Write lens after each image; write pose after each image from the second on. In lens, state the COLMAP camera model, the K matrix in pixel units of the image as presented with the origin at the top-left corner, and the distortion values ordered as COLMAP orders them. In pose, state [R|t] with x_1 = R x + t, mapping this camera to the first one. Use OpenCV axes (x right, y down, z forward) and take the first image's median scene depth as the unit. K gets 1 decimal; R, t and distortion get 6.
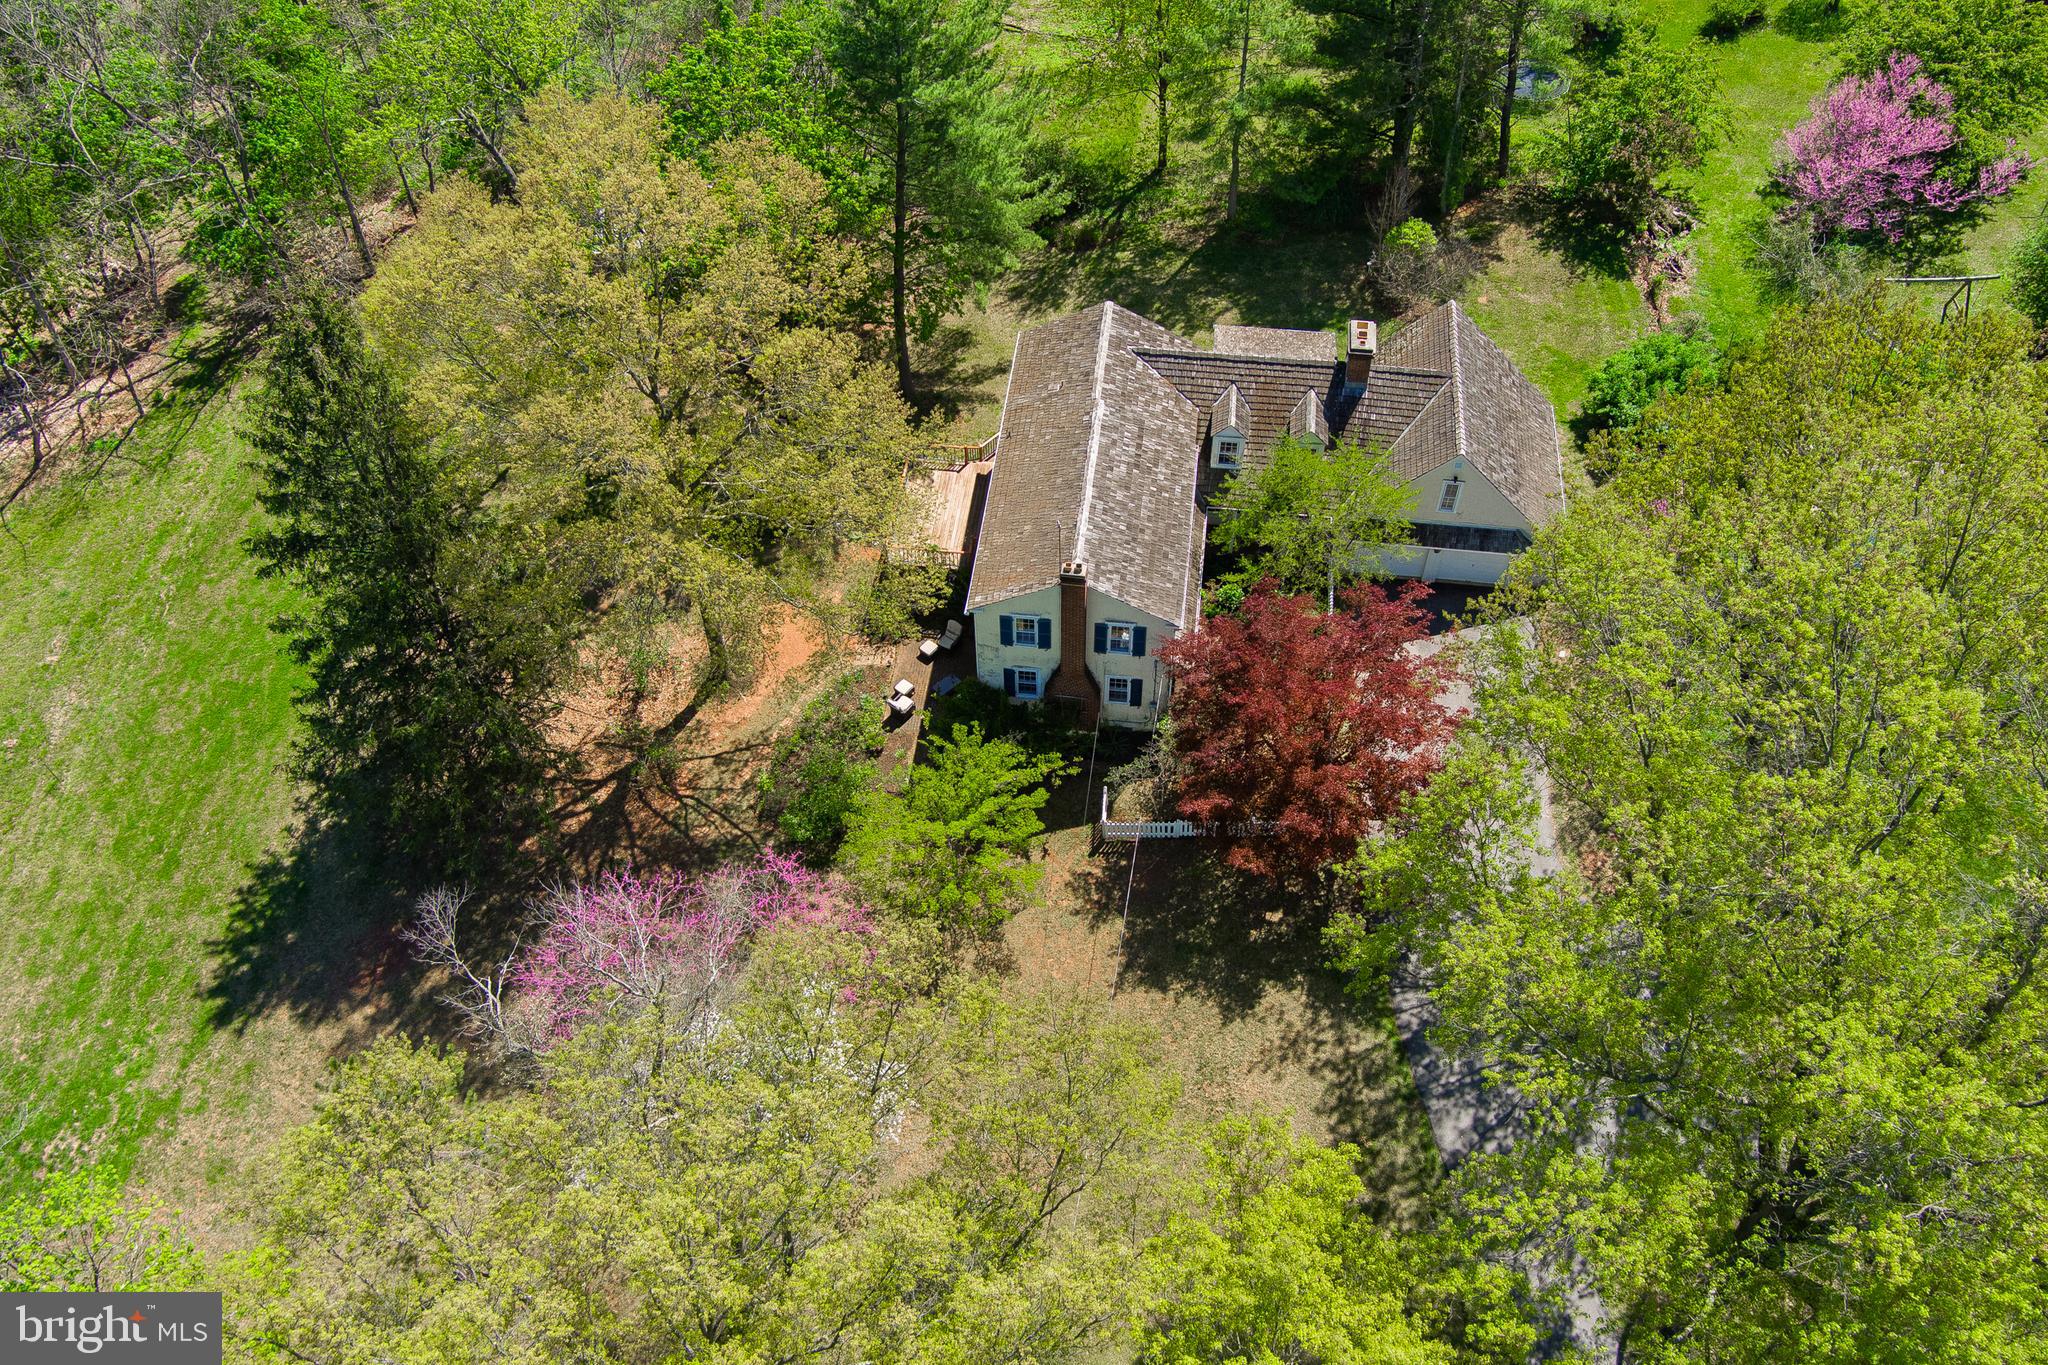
lens RADIAL K [[1588.9, 0, 1031.8], [0, 1588.9, 682.2], [0, 0, 1]] dist [-0.059027, 0.012598]
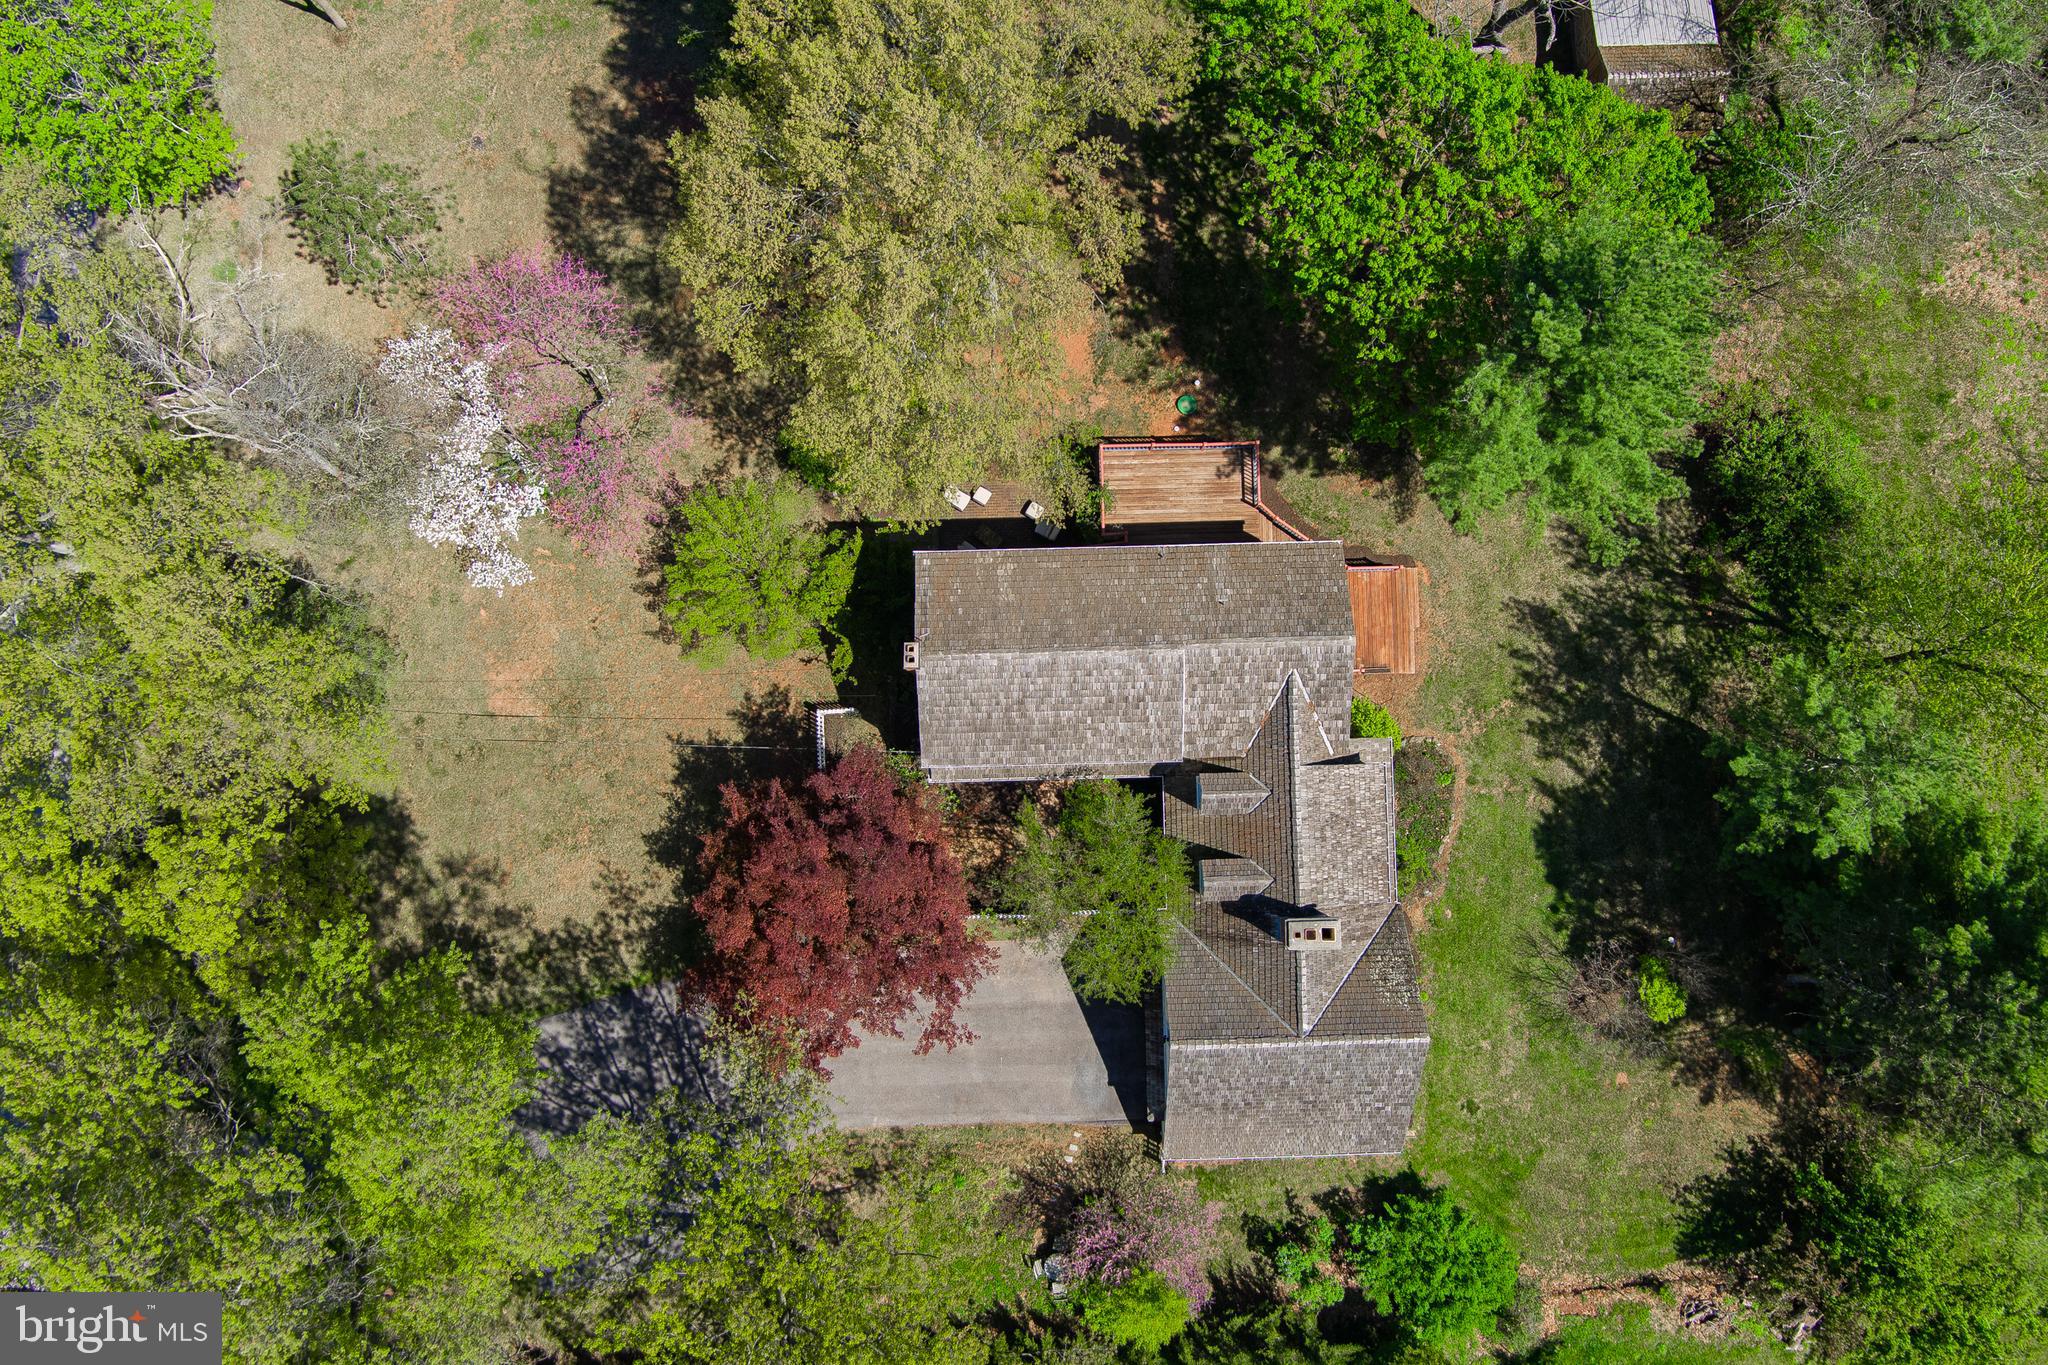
lens RADIAL K [[1588.9, 0, 1024.5], [0, 1588.9, 674.1], [0, 0, 1]] dist [-0.059027, 0.012598]
pose [[0.147245, 0.988648, -0.029897, 0.079213], [-0.791288, 0.135879, 0.596155, -0.726190], [0.593449, -0.064124, 0.802313, 0.240027]]
